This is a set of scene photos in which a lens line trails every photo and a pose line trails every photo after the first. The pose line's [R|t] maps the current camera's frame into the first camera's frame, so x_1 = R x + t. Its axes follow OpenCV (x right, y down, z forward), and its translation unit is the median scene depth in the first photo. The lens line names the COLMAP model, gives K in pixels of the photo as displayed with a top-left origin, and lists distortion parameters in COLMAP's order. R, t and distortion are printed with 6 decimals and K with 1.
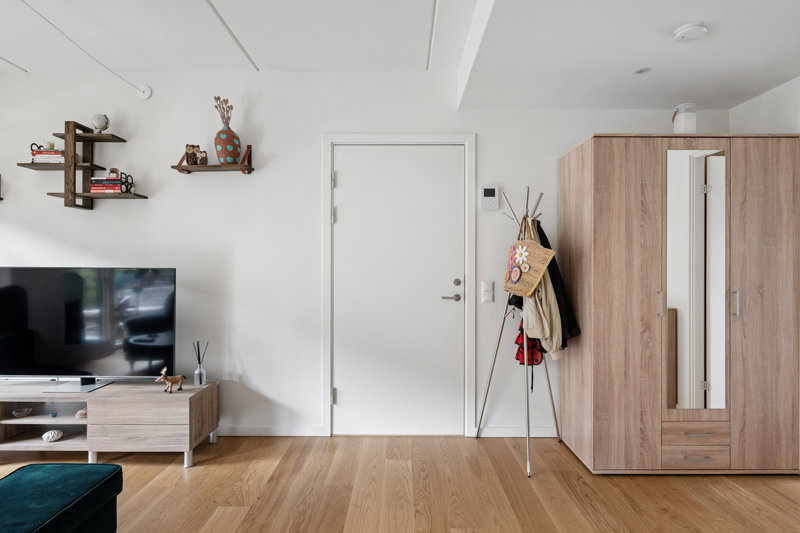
lens RADIAL K [[418.4, 0, 400.0], [0, 418.4, 266.5], [0, 0, 1]] dist [-0.000994, -0.000187]
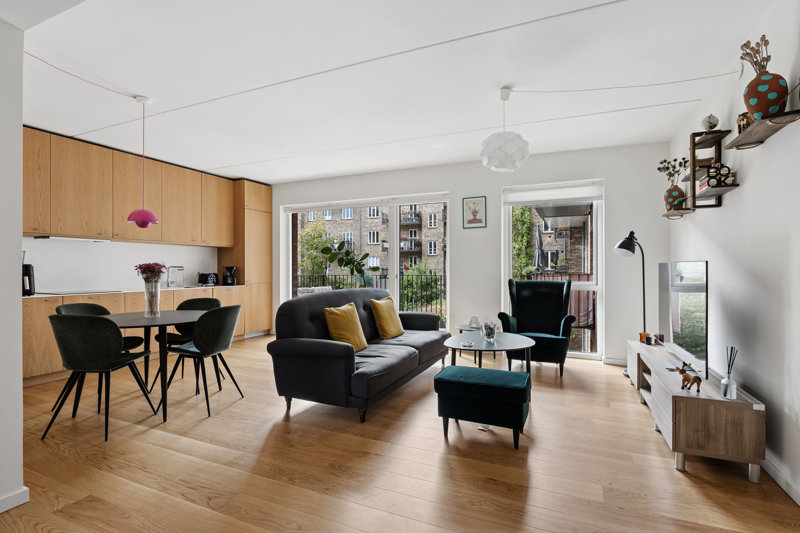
lens RADIAL K [[388.1, 0, 402.1], [0, 388.1, 269.7], [0, 0, 1]] dist [-0.001707, -0.000293]
pose [[-0.402151, -0.000079, -0.915573, 0.492786], [0.000757, 1.000000, -0.000419, 0.022723], [0.915573, -0.000862, -0.402151, 0.694797]]
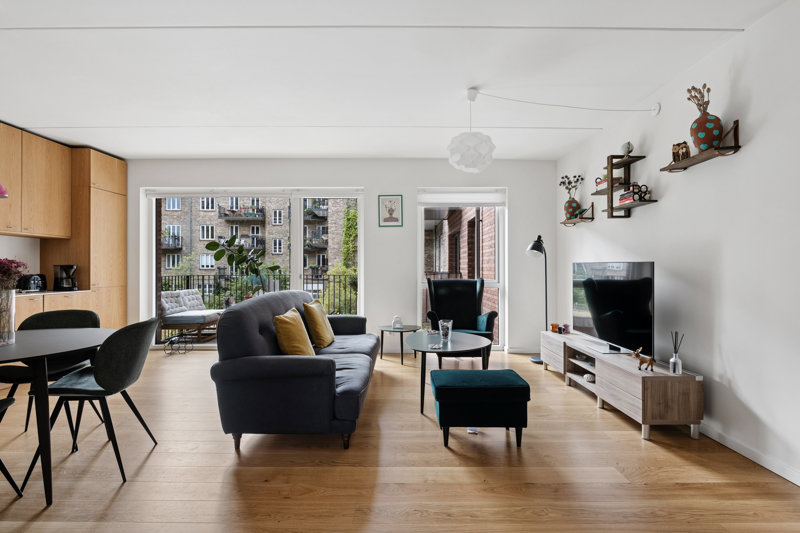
lens RADIAL K [[385.5, 0, 400.0], [0, 385.5, 266.5], [0, 0, 1]] dist [-0.003328, 0.000059]
pose [[0.002462, -0.005997, -0.999979, 0.465222], [0.001392, 0.999981, -0.005994, 0.021492], [0.999996, -0.001377, 0.002470, 0.307083]]
